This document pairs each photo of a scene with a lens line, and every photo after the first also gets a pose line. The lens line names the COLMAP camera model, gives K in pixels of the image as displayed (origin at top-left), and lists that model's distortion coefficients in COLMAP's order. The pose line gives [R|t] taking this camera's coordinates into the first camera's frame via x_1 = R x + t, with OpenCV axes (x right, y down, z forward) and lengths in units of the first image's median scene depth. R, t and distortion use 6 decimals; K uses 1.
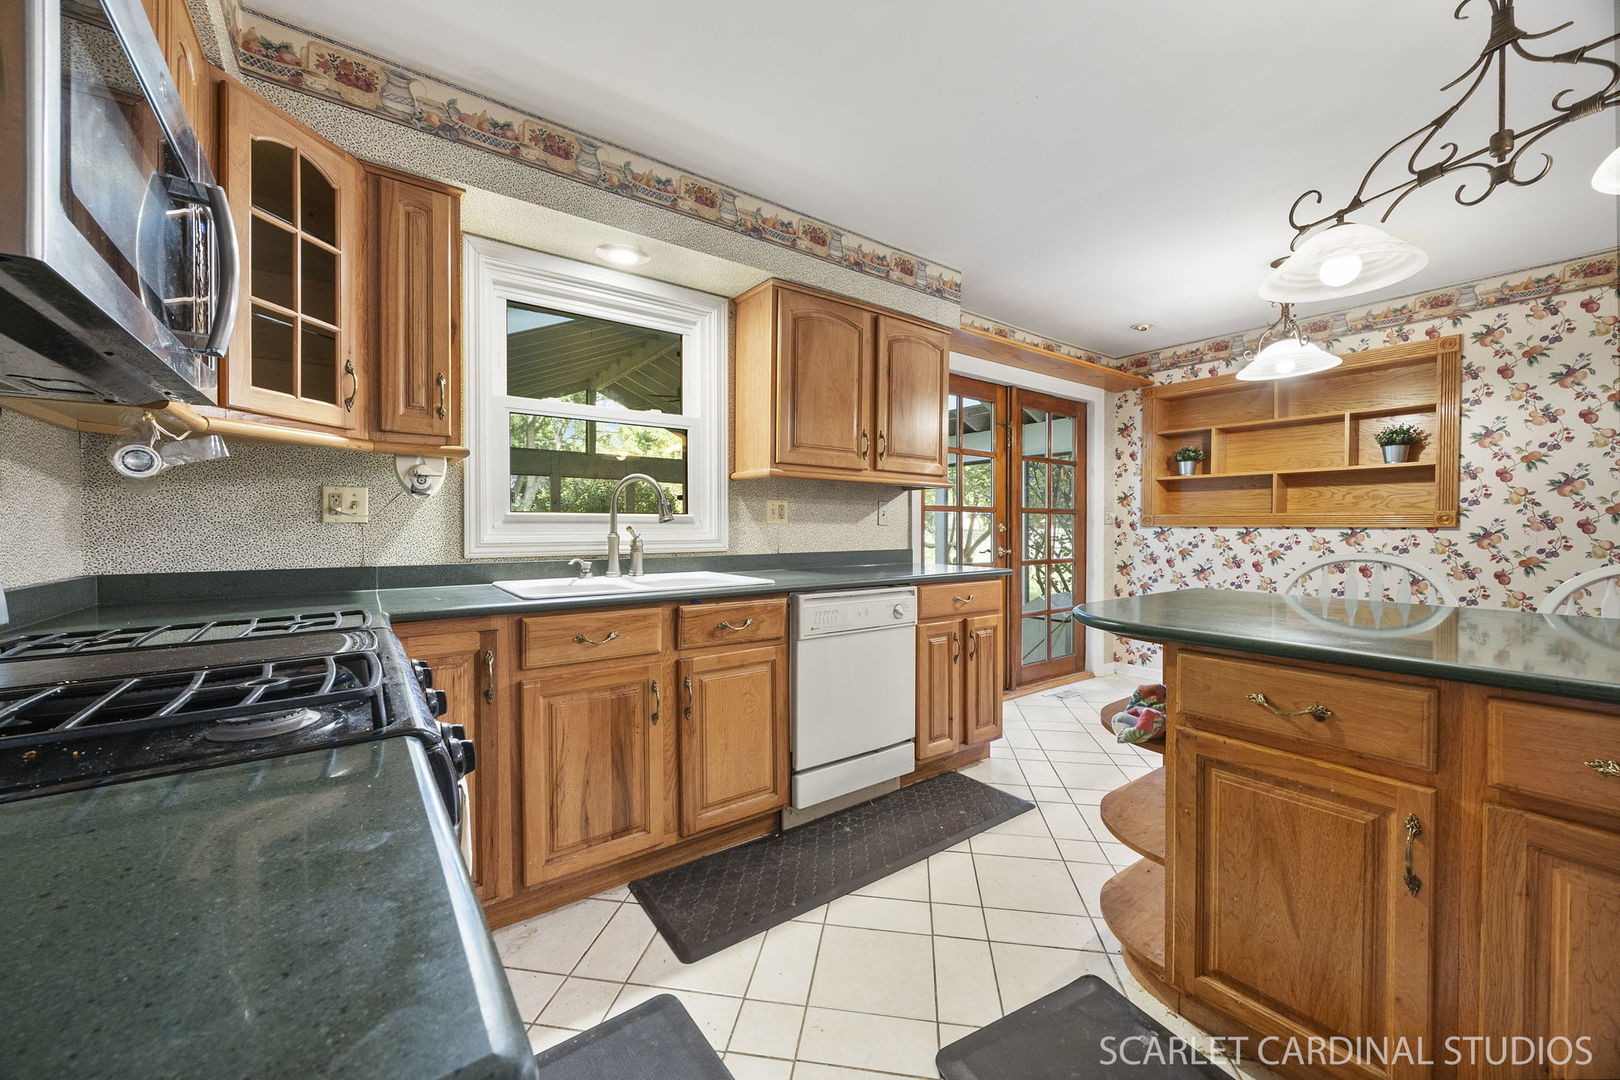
lens RADIAL K [[626.8, 0, 807.6], [0, 626.8, 533.9], [0, 0, 1]] dist [-0.002279, -0.000204]
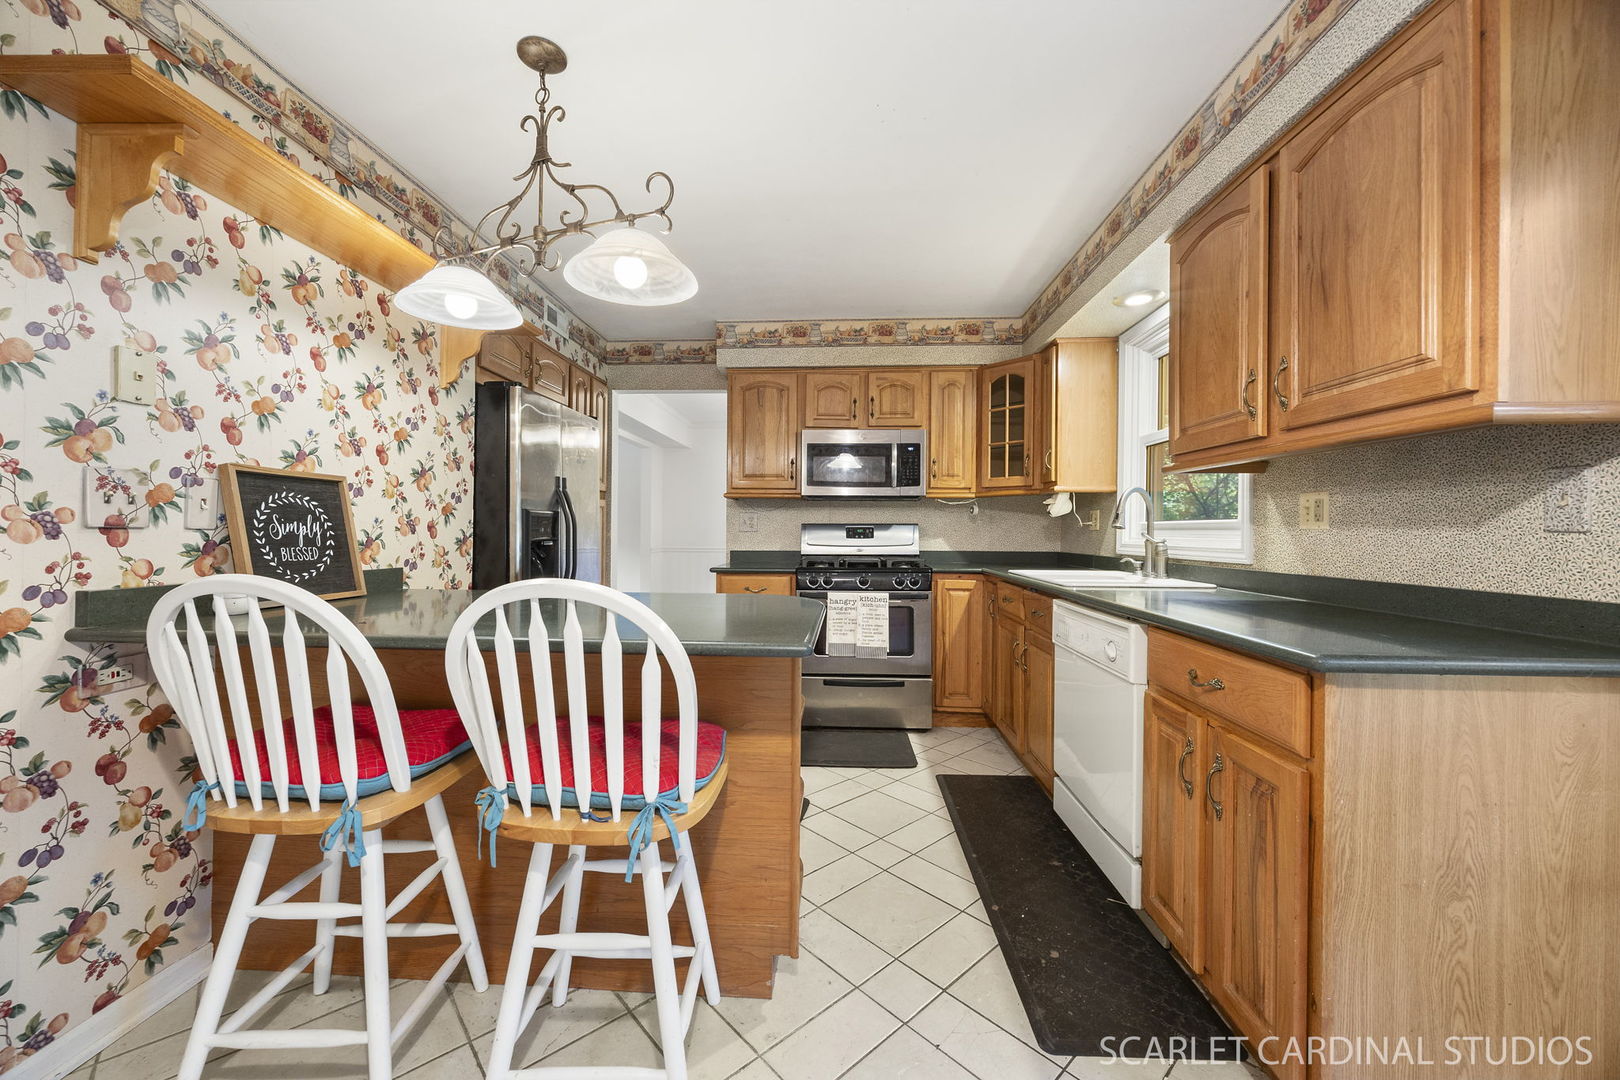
lens RADIAL K [[626.8, 0, 804.4], [0, 626.8, 518.2], [0, 0, 1]] dist [-0.002279, -0.000204]
pose [[-0.640280, -0.018040, -0.767929, 0.827262], [-0.014599, 0.999829, -0.011315, -0.013421], [0.768002, 0.003966, -0.640435, 1.066821]]
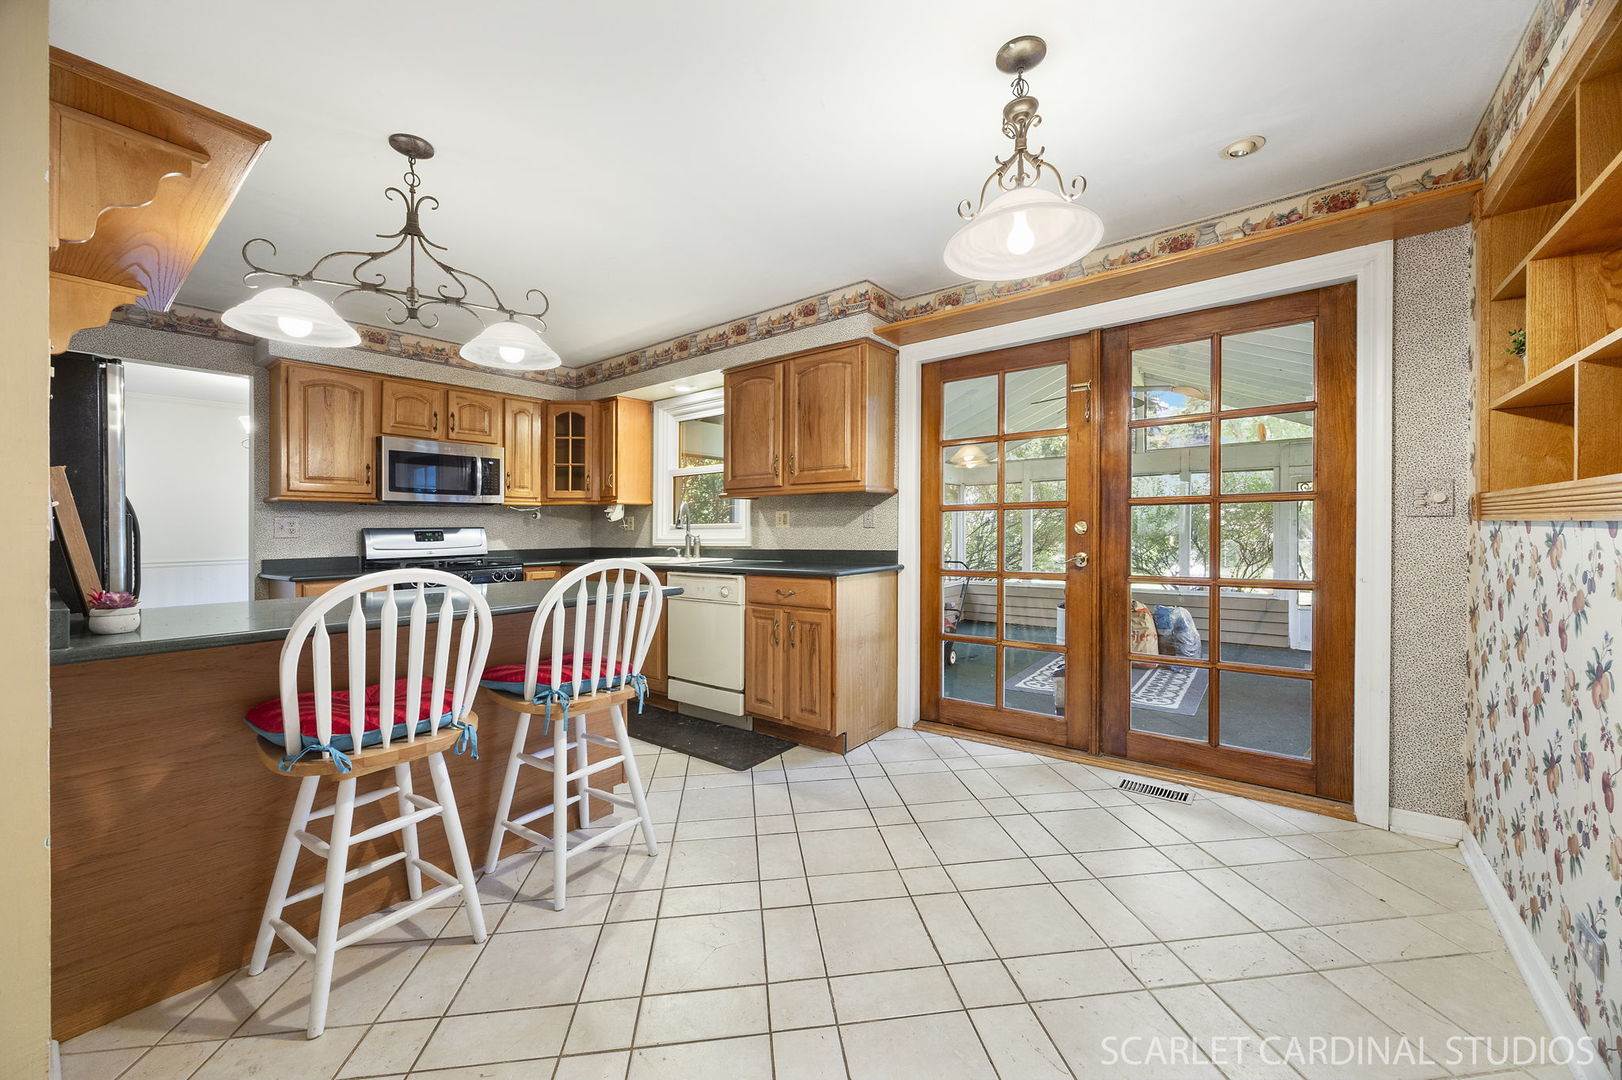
lens RADIAL K [[627.6, 0, 807.5], [0, 627.6, 526.0], [0, 0, 1]] dist [-0.002279, -0.000204]
pose [[0.258164, -0.006928, -0.966076, 1.375504], [0.000608, 0.999975, -0.007008, -0.011278], [0.966101, 0.001222, 0.258161, 0.735178]]
